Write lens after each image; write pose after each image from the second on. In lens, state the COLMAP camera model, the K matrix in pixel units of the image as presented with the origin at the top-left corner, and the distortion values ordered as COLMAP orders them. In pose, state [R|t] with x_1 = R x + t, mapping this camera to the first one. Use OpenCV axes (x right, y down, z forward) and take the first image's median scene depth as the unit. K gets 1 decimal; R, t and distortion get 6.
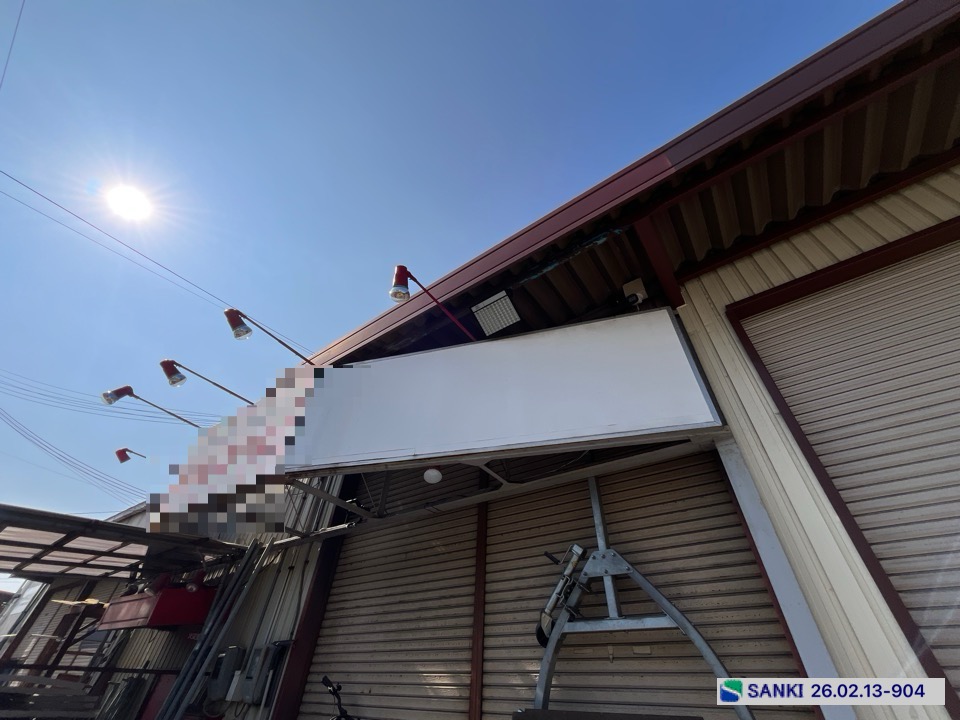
lens RADIAL K [[389.2, 0, 477.8], [0, 389.2, 360.8], [0, 0, 1]] dist [-0.003200, 0.000013]
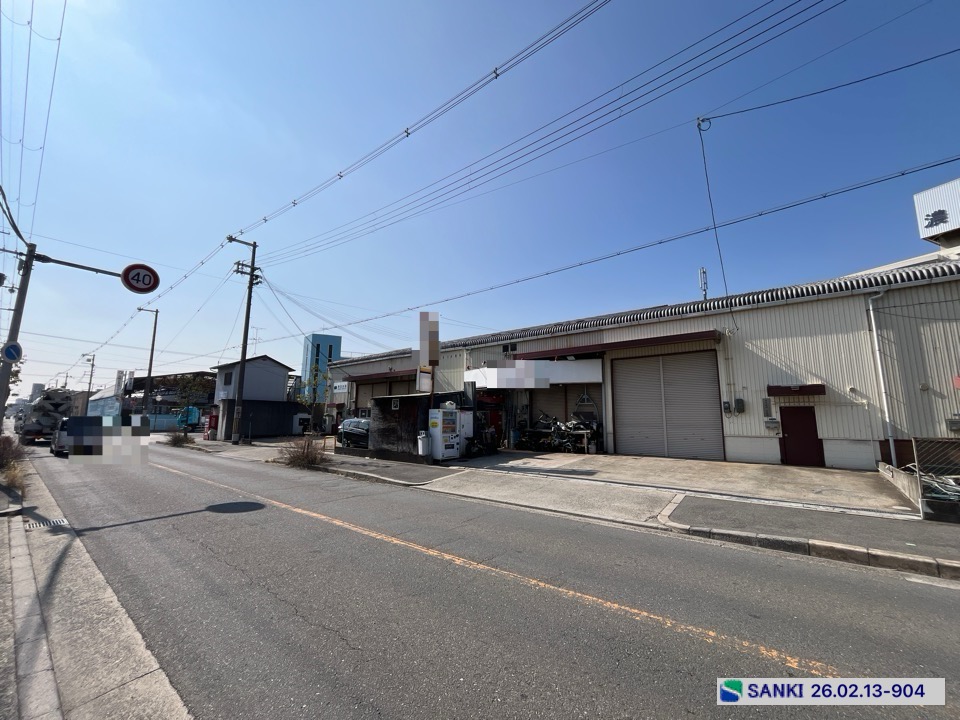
lens RADIAL K [[389.2, 0, 477.0], [0, 389.2, 361.8], [0, 0, 1]] dist [-0.003200, 0.000013]
pose [[0.997335, -0.042301, -0.059438, -0.931302], [0.067913, 0.835922, 0.544631, -3.088421], [0.026647, -0.547216, 0.836567, -3.590460]]
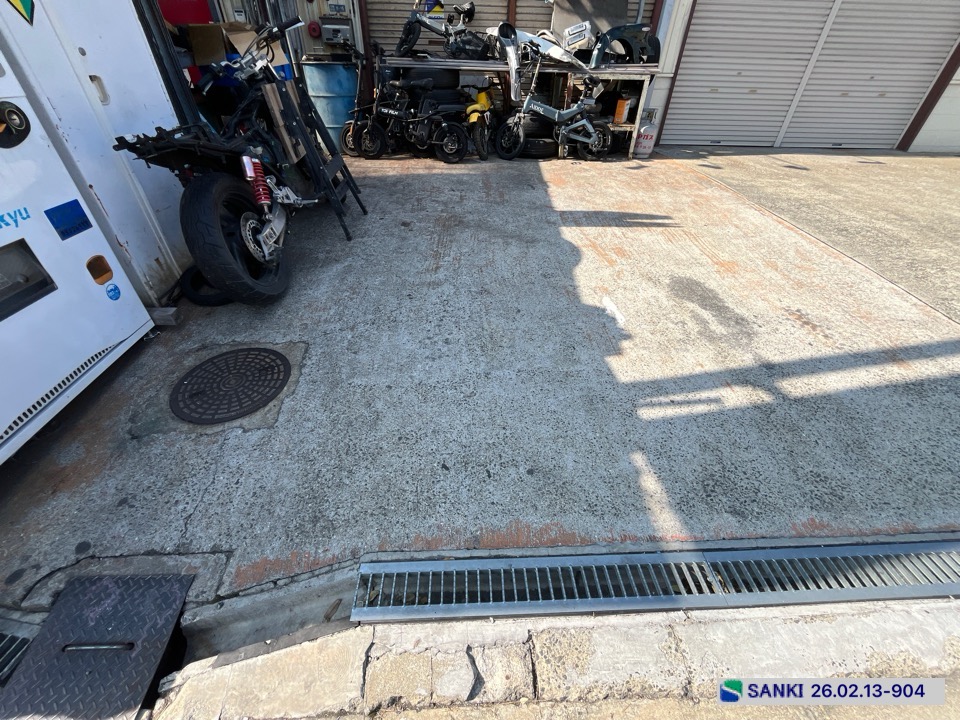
lens RADIAL K [[389.2, 0, 477.5], [0, 389.2, 360.7], [0, 0, 1]] dist [-0.003200, 0.000013]
pose [[0.785000, -0.394307, 0.477804, -1.405320], [-0.403053, 0.260637, 0.877278, -0.181077], [-0.470450, -0.881244, 0.045673, -0.510853]]
